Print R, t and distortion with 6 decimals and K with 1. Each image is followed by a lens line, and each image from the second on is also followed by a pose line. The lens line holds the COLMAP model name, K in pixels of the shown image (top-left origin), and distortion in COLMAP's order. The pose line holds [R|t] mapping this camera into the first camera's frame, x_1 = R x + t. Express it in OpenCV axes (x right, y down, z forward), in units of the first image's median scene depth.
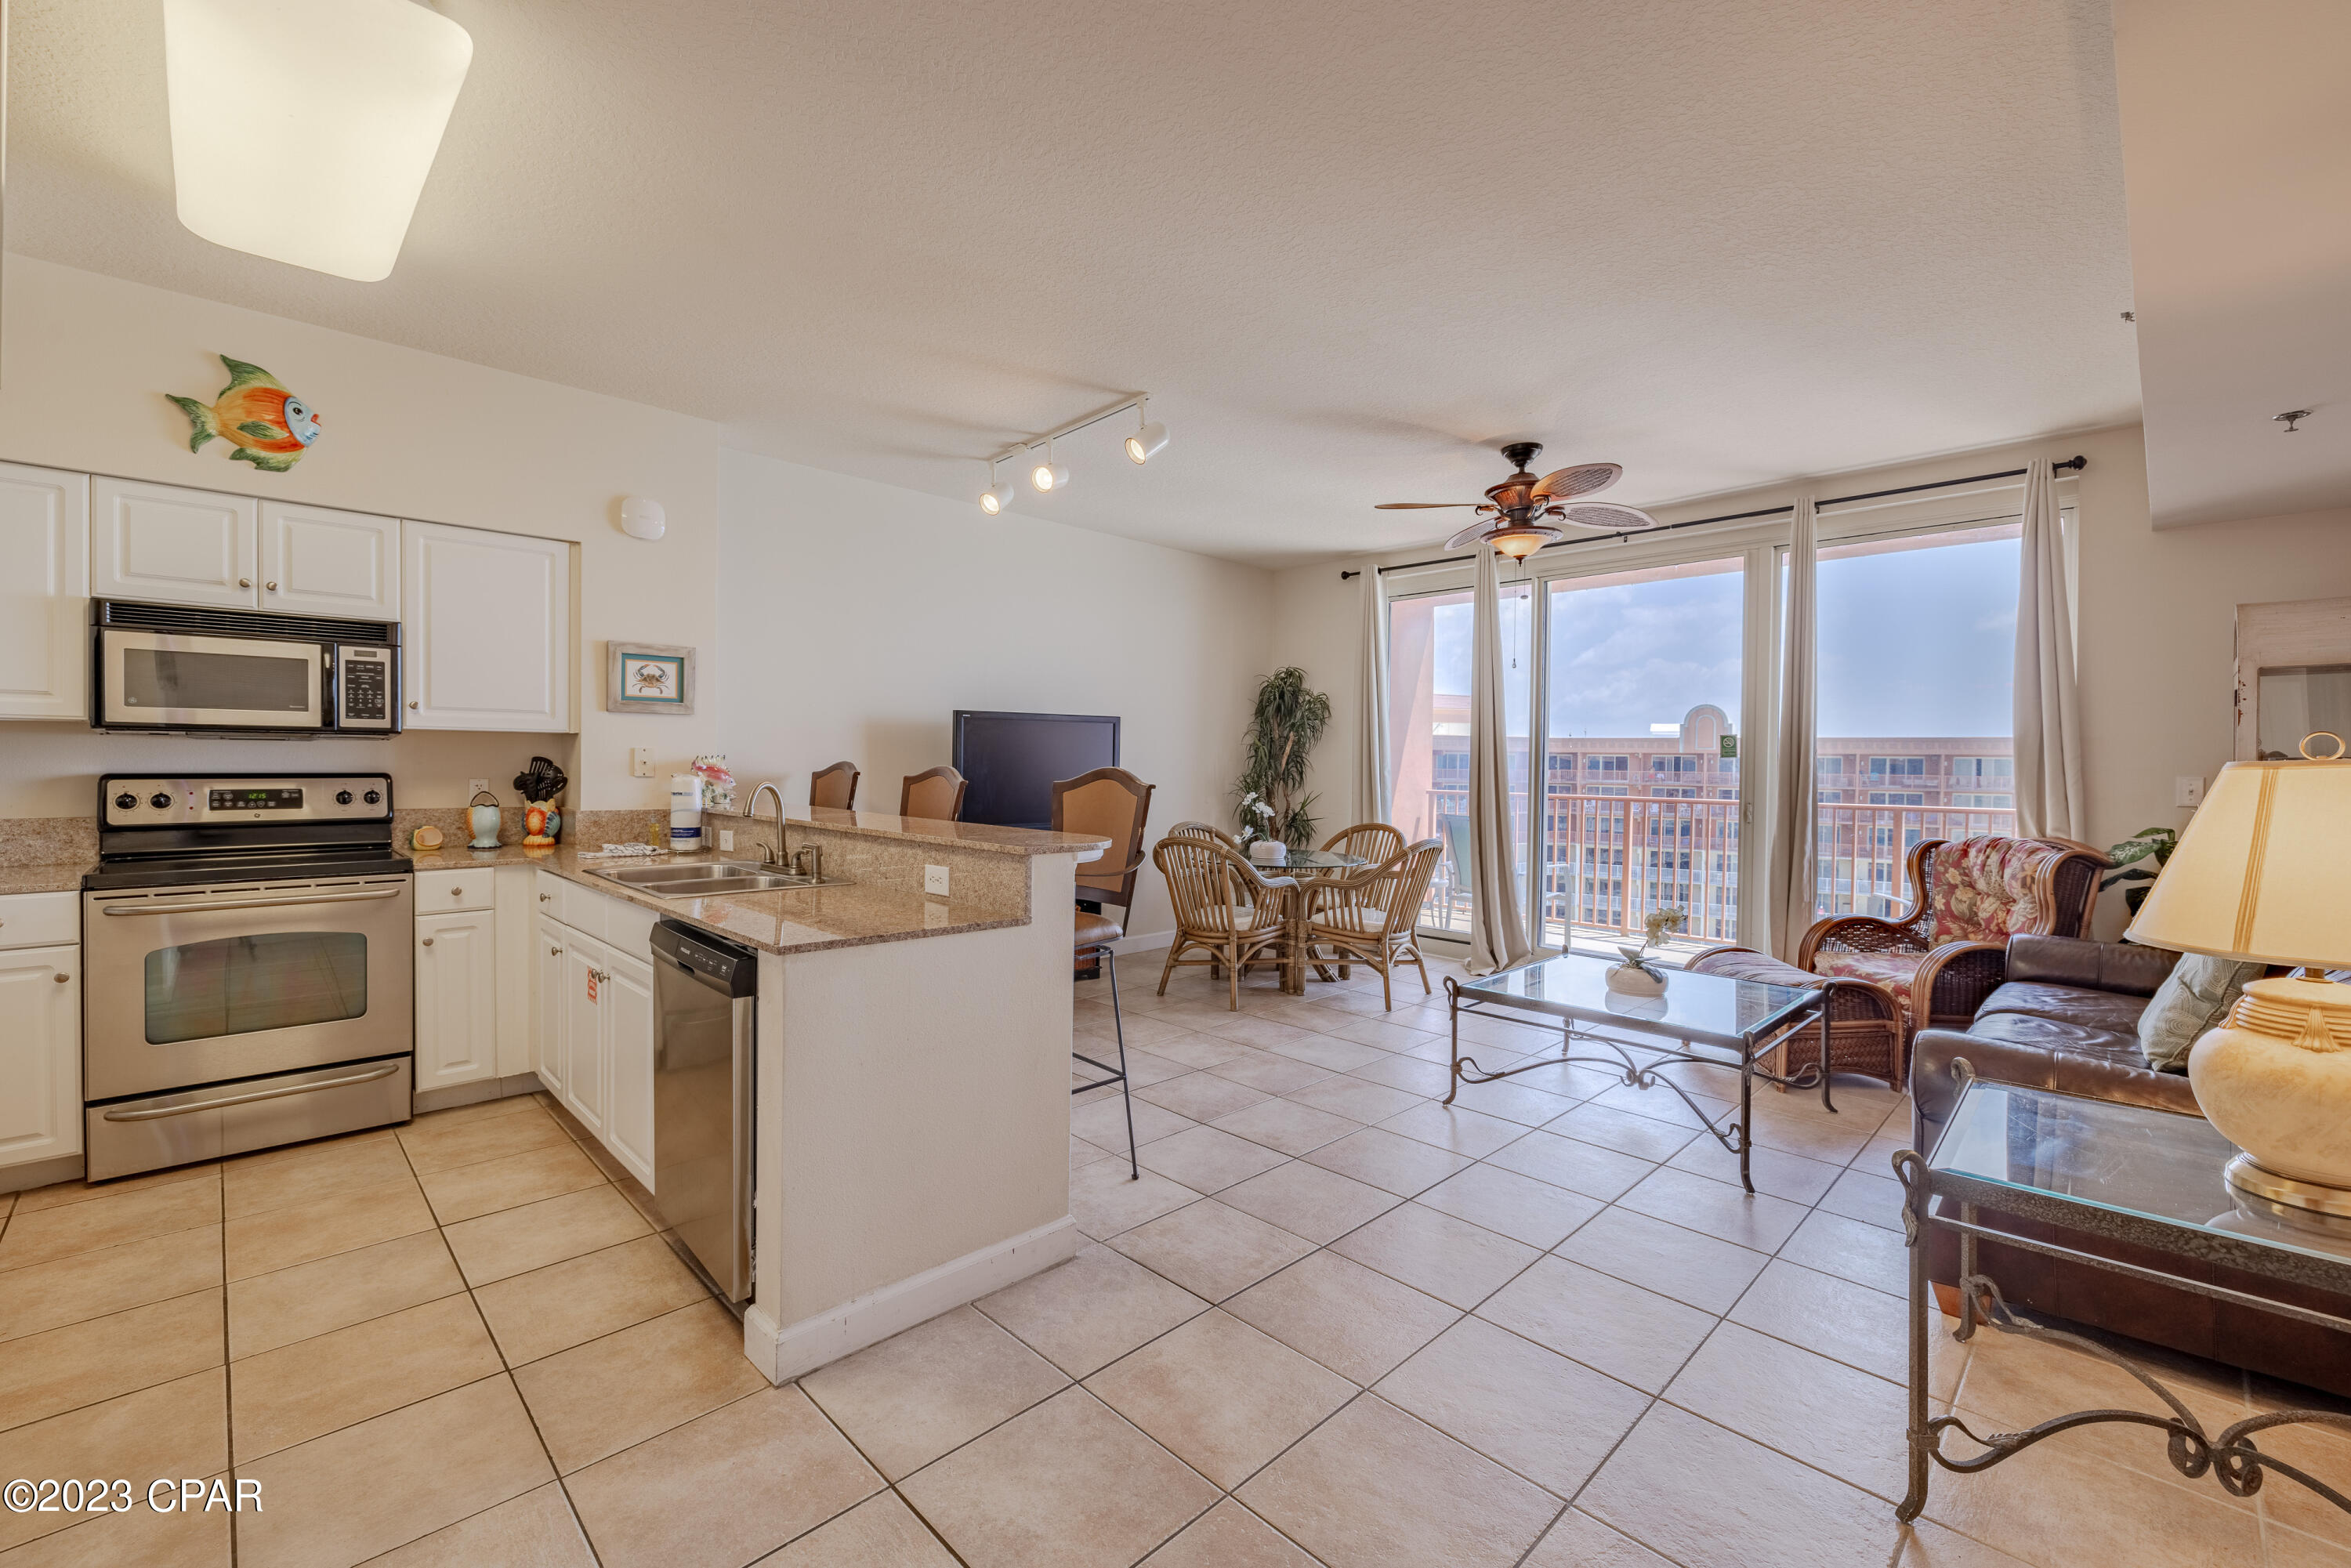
lens RADIAL K [[977.5, 0, 1162.3], [0, 977.5, 773.8], [0, 0, 1]] dist [-0.001210, -0.000461]
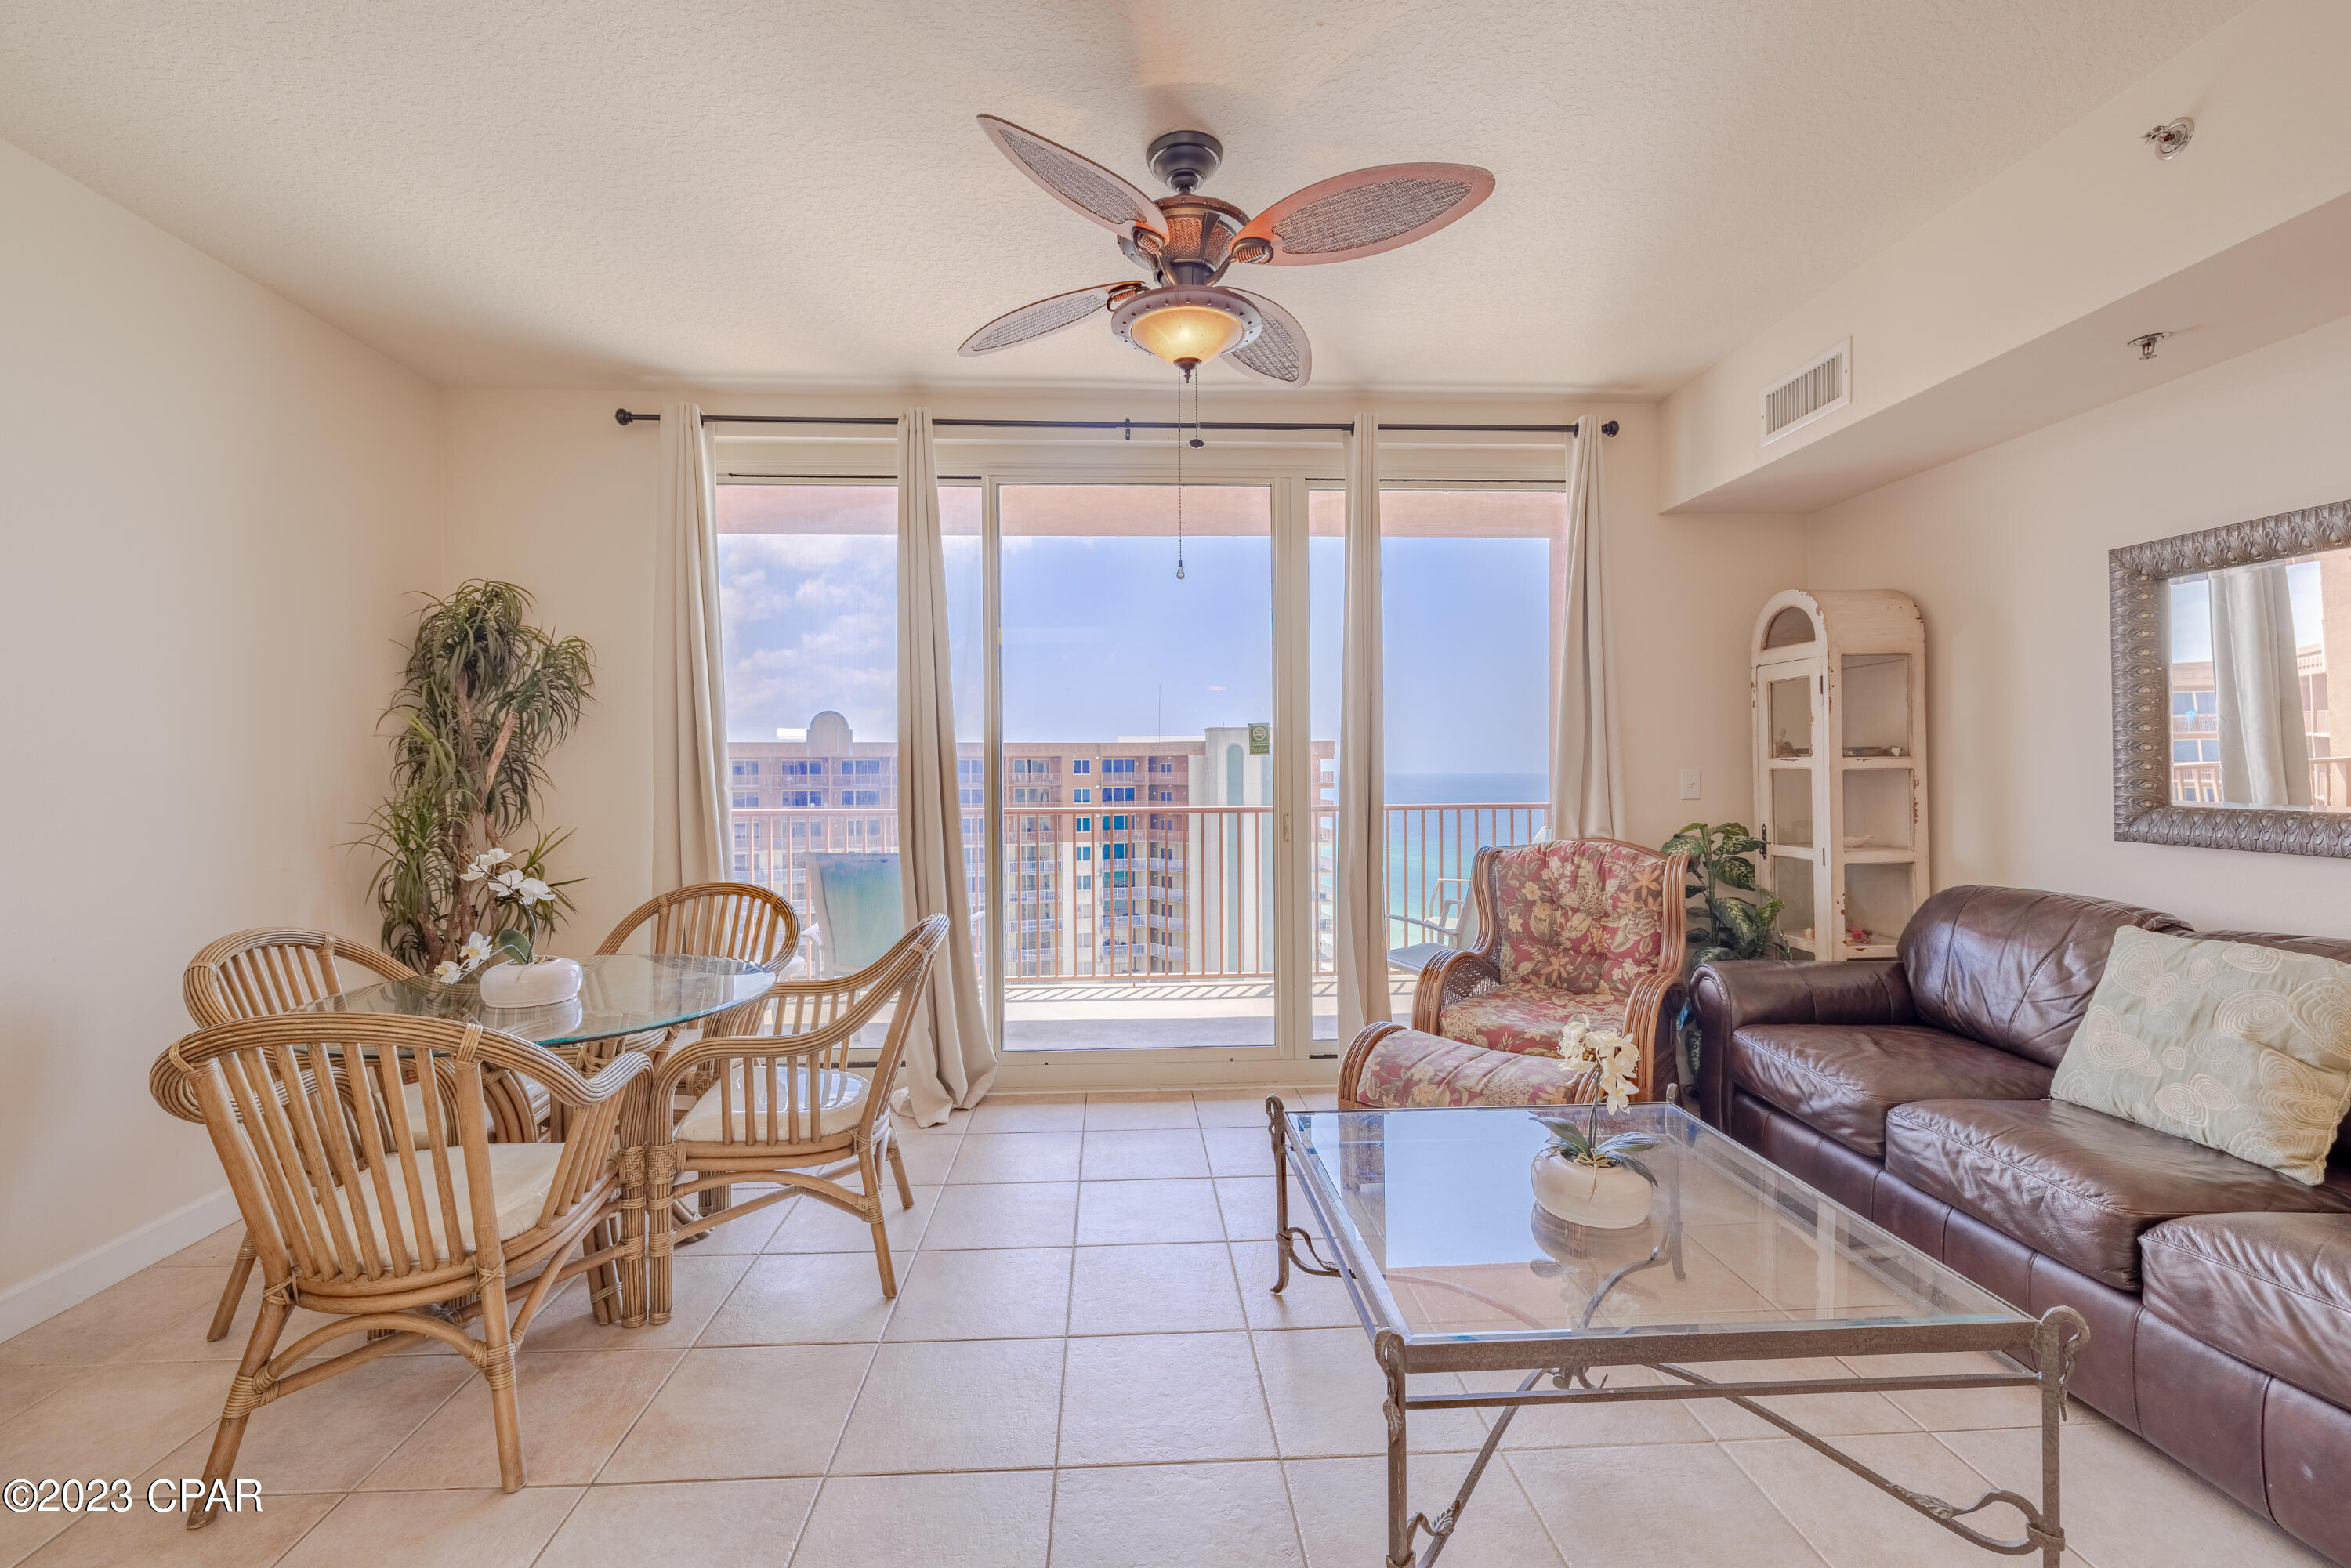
lens RADIAL K [[977.5, 0, 1162.3], [0, 977.5, 773.8], [0, 0, 1]] dist [-0.001210, -0.000461]
pose [[0.660113, -0.020186, 0.750895, -0.034857], [0.023766, 0.999700, 0.005982, -0.009528], [-0.750790, 0.013897, 0.660395, 0.684006]]
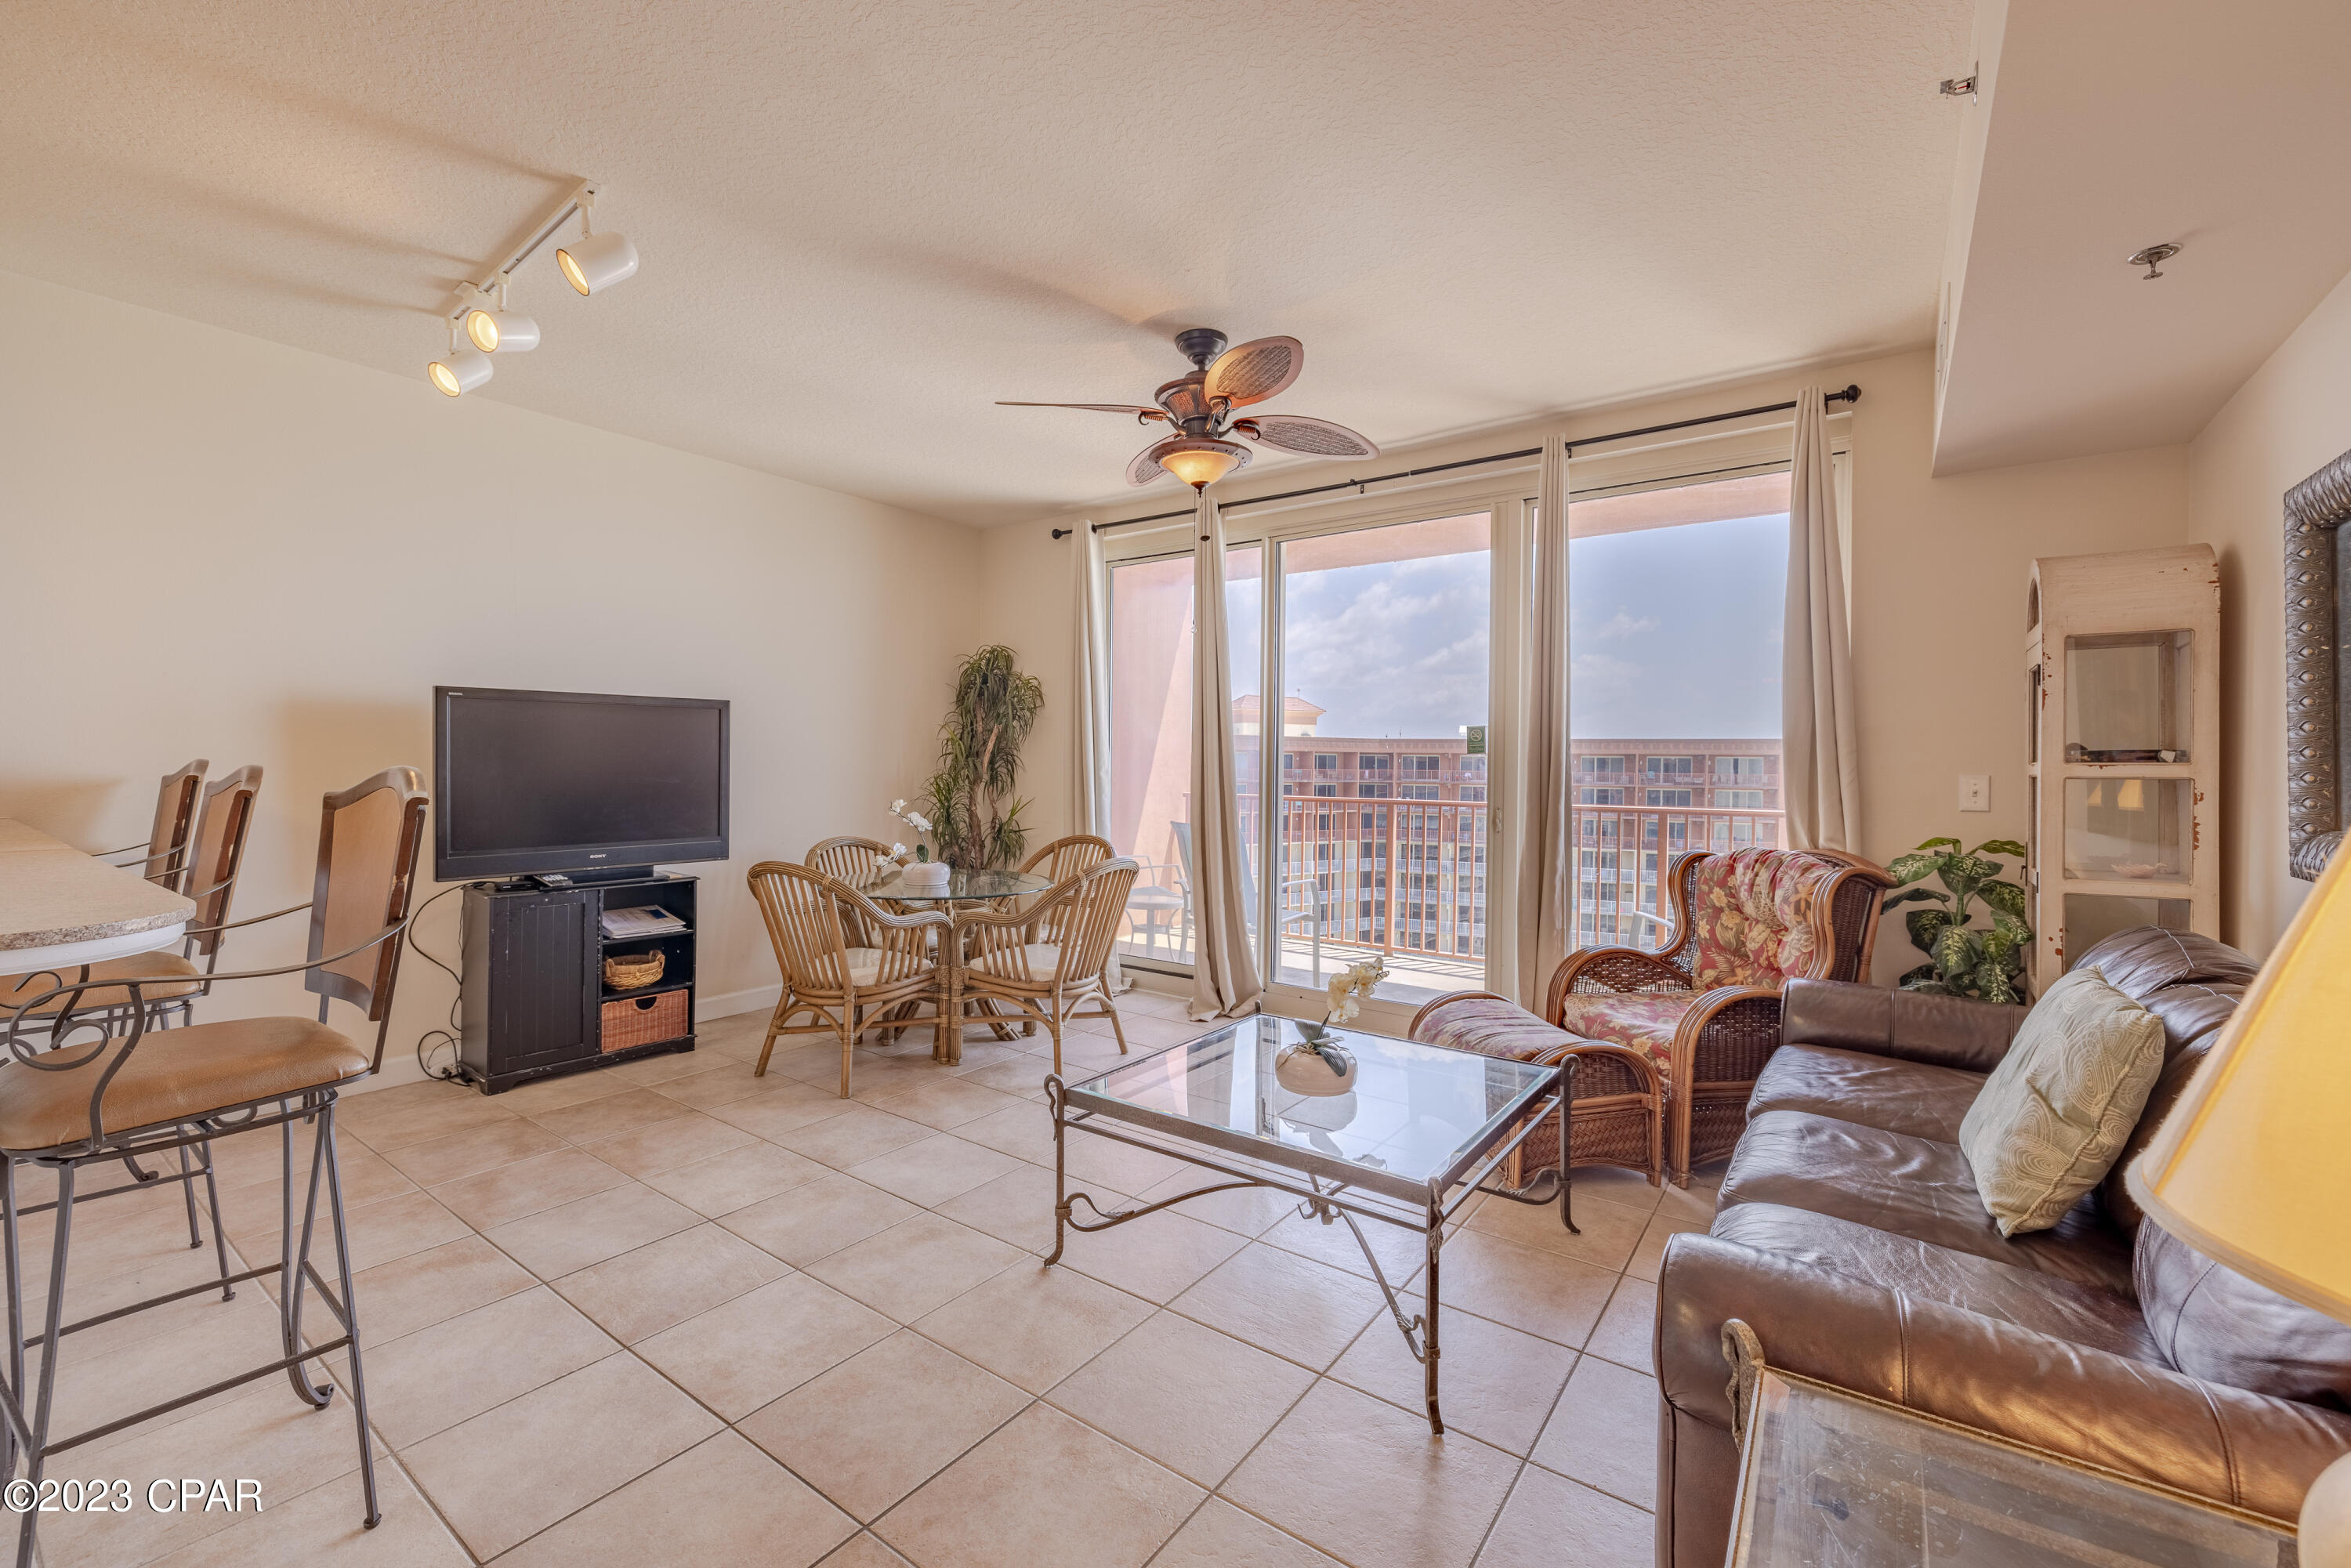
lens RADIAL K [[977.5, 0, 1162.3], [0, 977.5, 773.8], [0, 0, 1]] dist [-0.001210, -0.000461]
pose [[0.986291, -0.003793, 0.164970, 0.217071], [0.003920, 0.999992, -0.000449, -0.000164], [-0.164967, 0.001090, 0.986298, 0.271015]]
